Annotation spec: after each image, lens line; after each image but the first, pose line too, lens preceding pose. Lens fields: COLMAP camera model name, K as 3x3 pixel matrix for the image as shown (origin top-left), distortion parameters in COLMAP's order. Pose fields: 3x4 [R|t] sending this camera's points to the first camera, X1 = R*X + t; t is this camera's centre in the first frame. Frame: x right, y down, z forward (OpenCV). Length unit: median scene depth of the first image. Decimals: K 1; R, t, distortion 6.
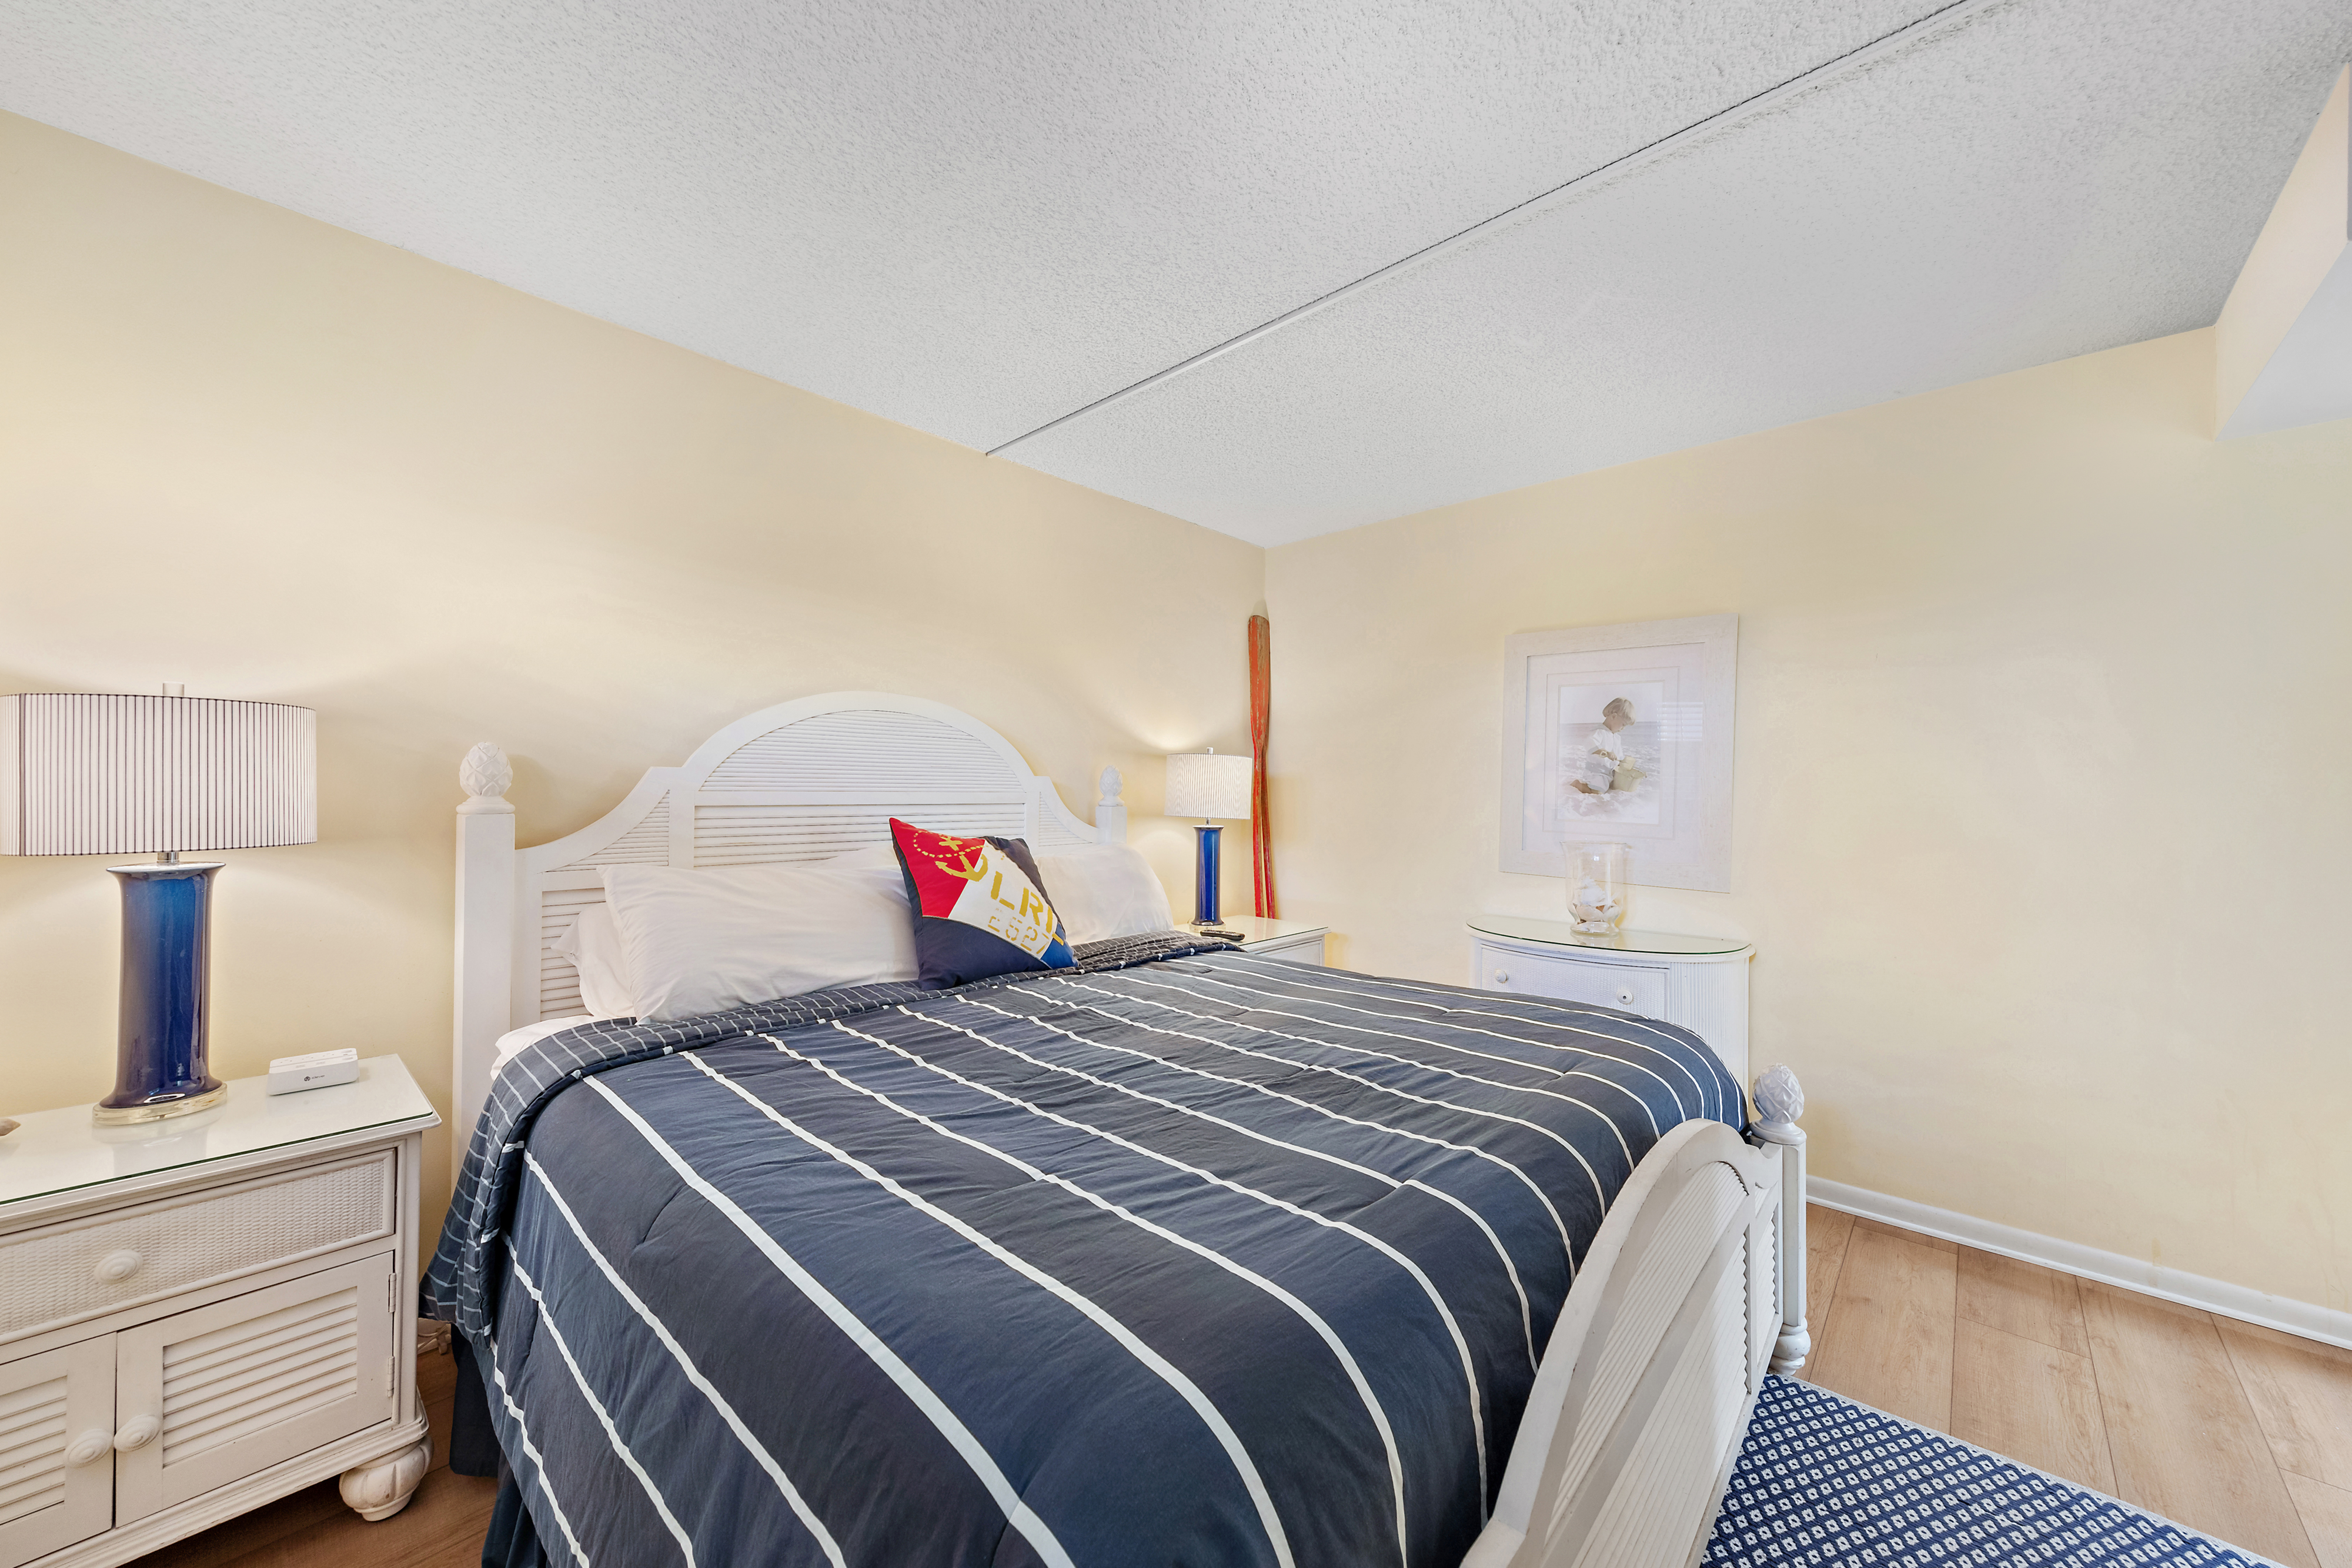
lens RADIAL K [[862.7, 0, 1172.2], [0, 862.7, 777.3], [0, 0, 1]] dist [0.002347, -0.000922]
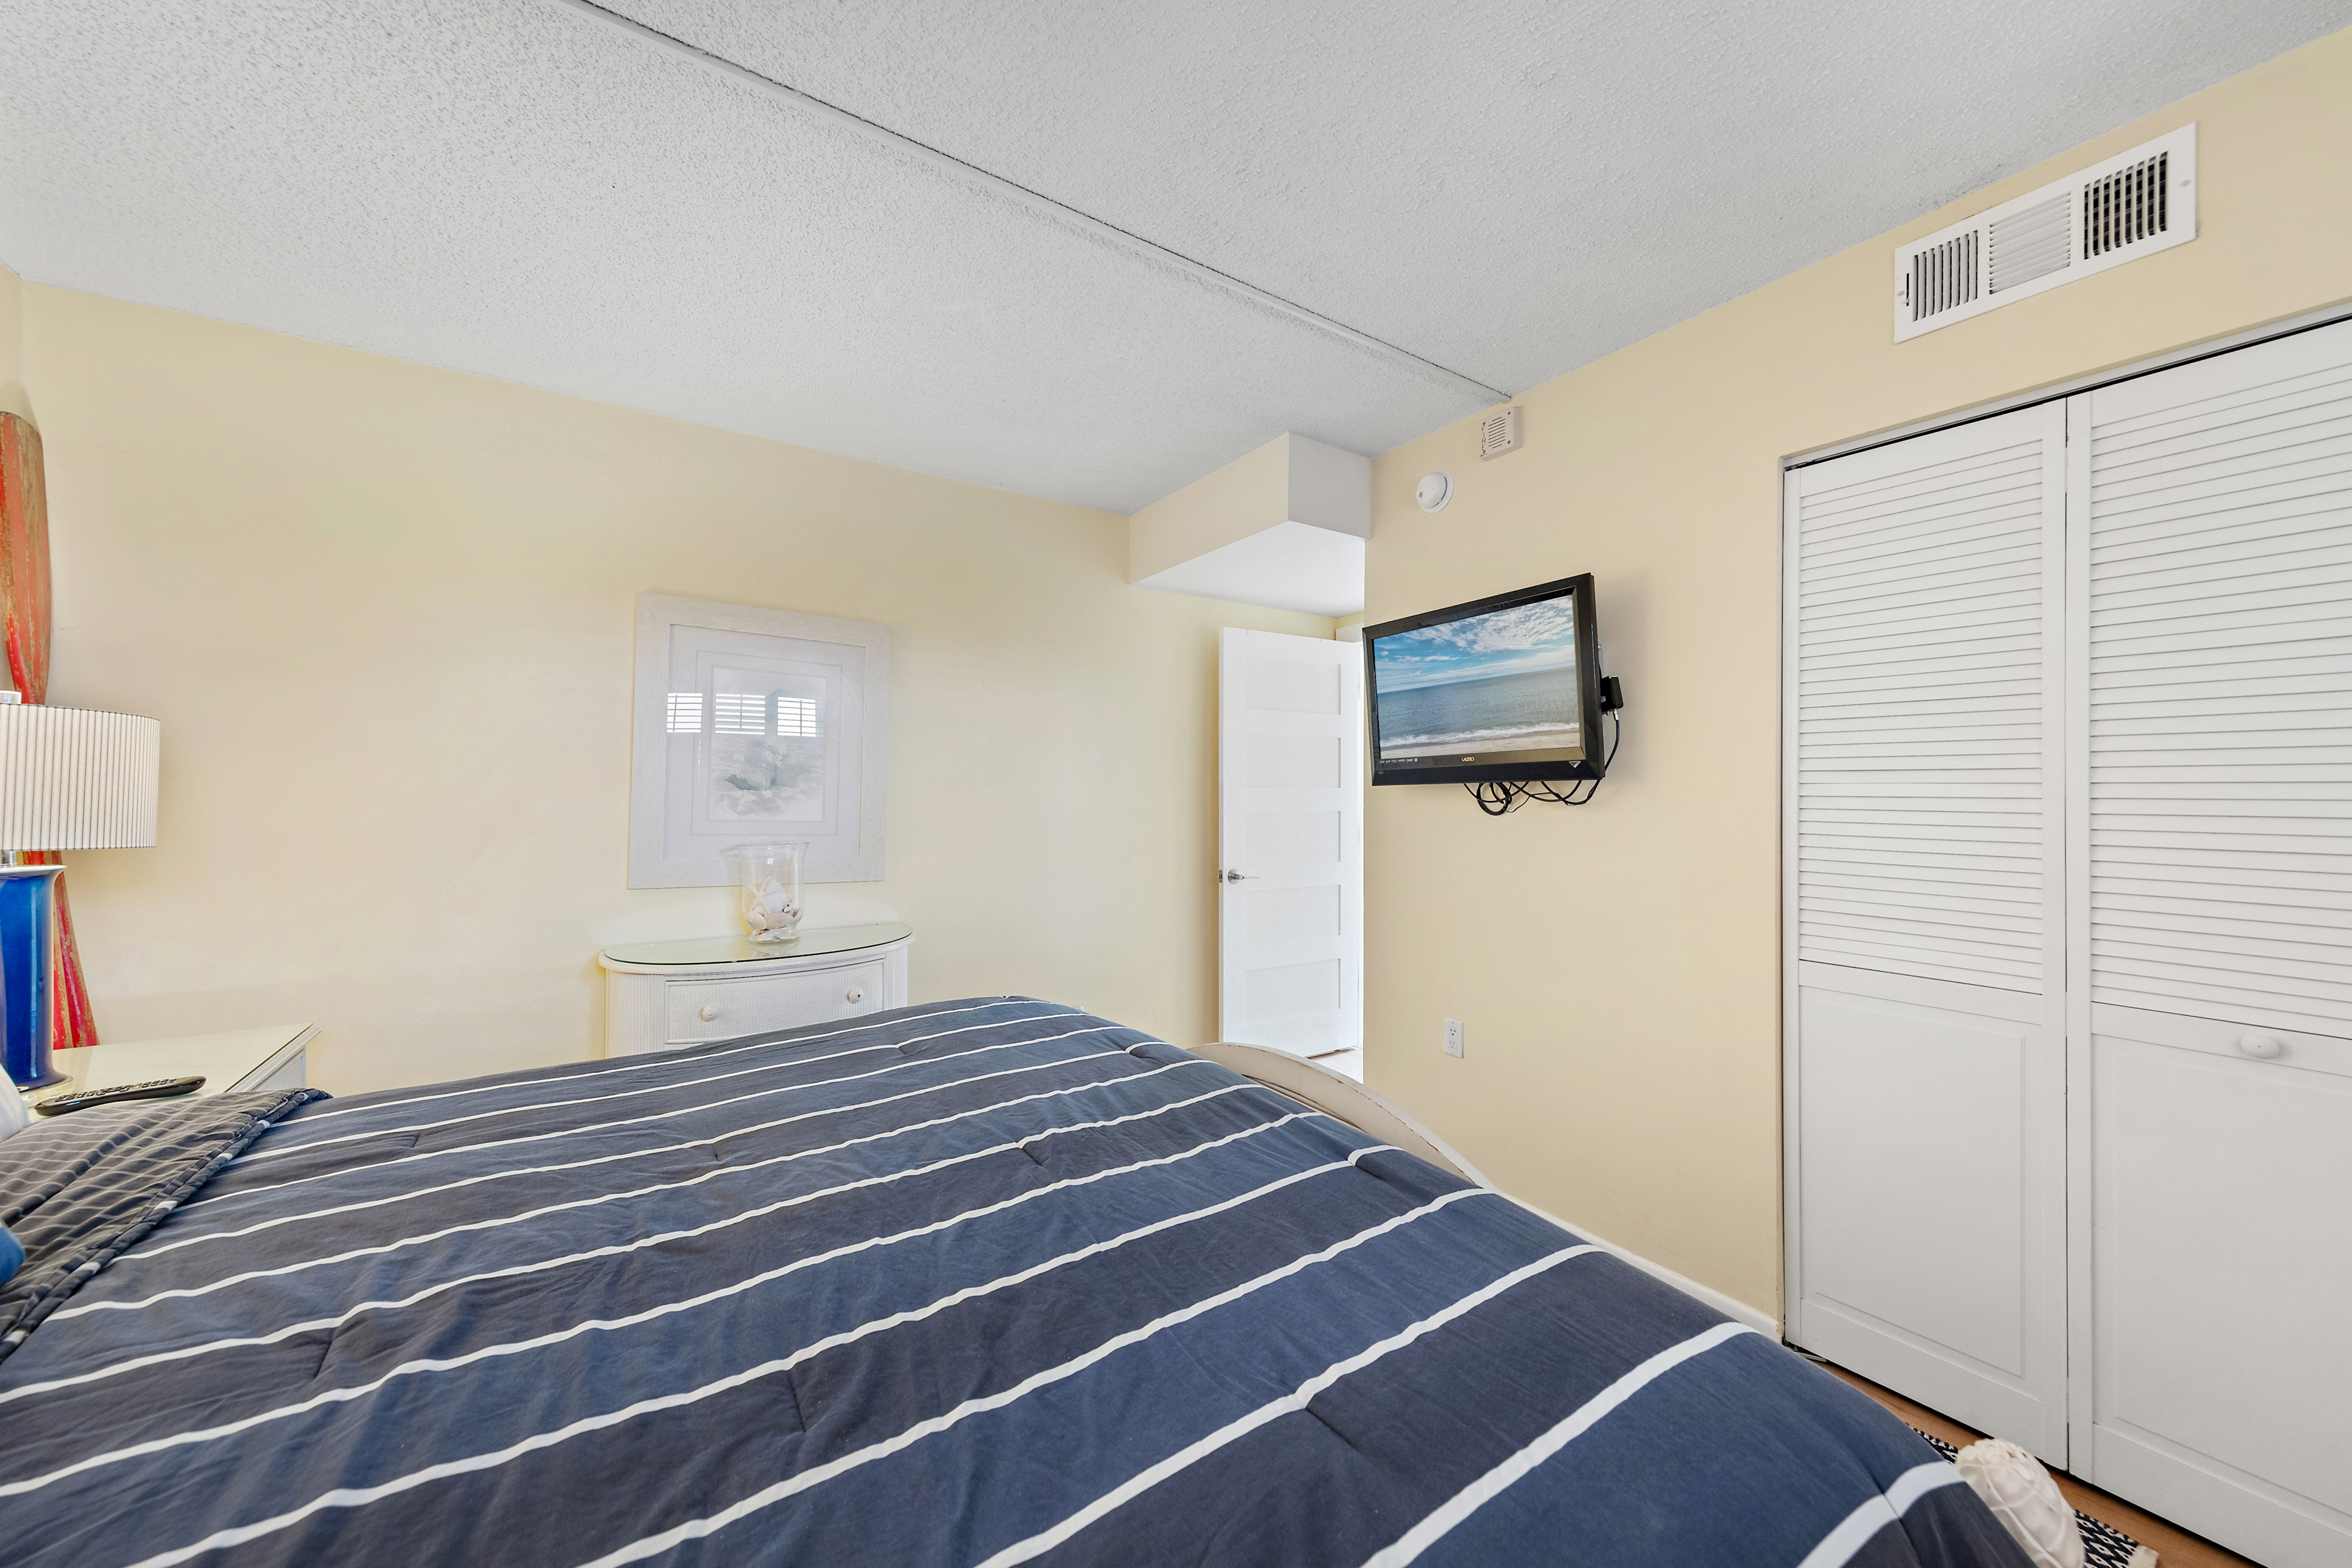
lens RADIAL K [[862.7, 0, 1181.7], [0, 862.7, 780.6], [0, 0, 1]] dist [0.002347, -0.000922]
pose [[0.226097, -0.000471, 0.974105, -0.305174], [-0.010444, 0.999941, 0.002907, 0.001487], [-0.974049, -0.010831, 0.226078, 0.365129]]
